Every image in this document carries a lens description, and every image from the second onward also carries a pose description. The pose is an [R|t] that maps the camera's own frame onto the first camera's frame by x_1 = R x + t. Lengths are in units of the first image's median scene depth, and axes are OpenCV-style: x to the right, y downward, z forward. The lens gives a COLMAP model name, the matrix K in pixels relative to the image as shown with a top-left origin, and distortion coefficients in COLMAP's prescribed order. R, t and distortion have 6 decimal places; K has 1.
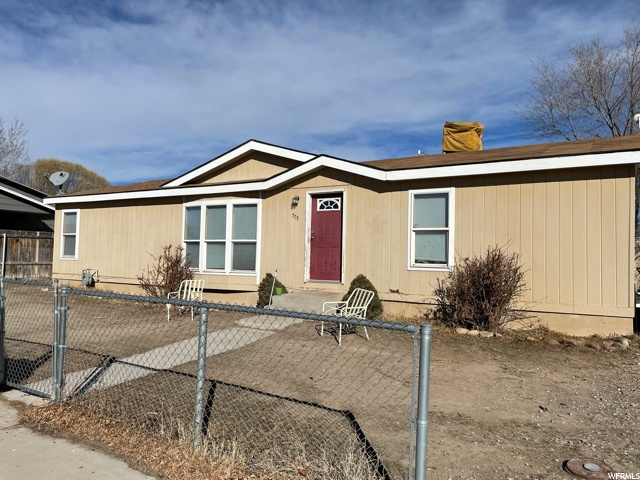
lens RADIAL K [[479.1, 0, 319.1], [0, 479.1, 242.3], [0, 0, 1]] dist [0.079672, -0.096691]
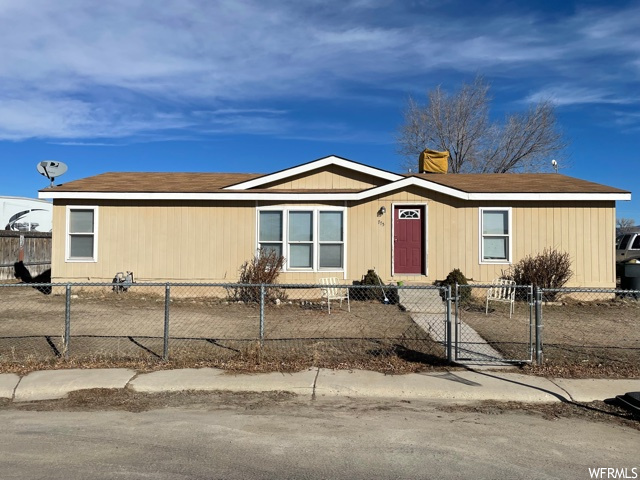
lens RADIAL K [[479.1, 0, 321.2], [0, 479.1, 236.8], [0, 0, 1]] dist [0.079672, -0.096691]
pose [[0.876331, -0.002181, 0.481705, -0.745894], [-0.003578, 0.999933, 0.011037, -0.029823], [-0.481697, -0.011395, 0.876264, -0.008782]]
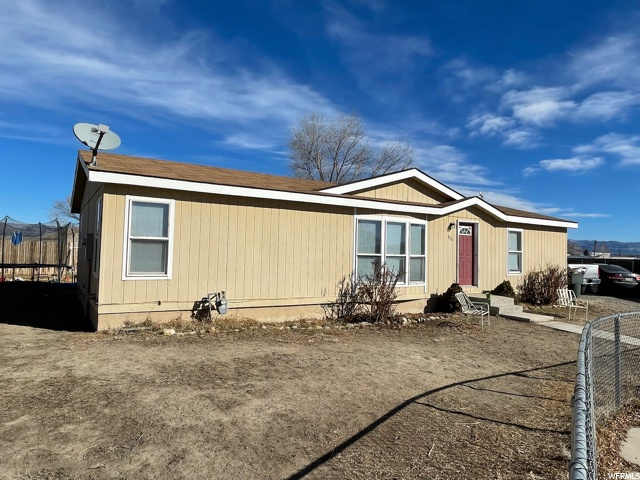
lens RADIAL K [[454.8, 0, 321.3], [0, 454.8, 261.4], [0, 0, 1]] dist [-0.006097, 0.000188]
pose [[0.446123, -0.002878, 0.894967, -1.247371], [-0.021288, 0.999678, 0.013826, 0.000064], [-0.894718, -0.025220, 0.445918, 0.728180]]
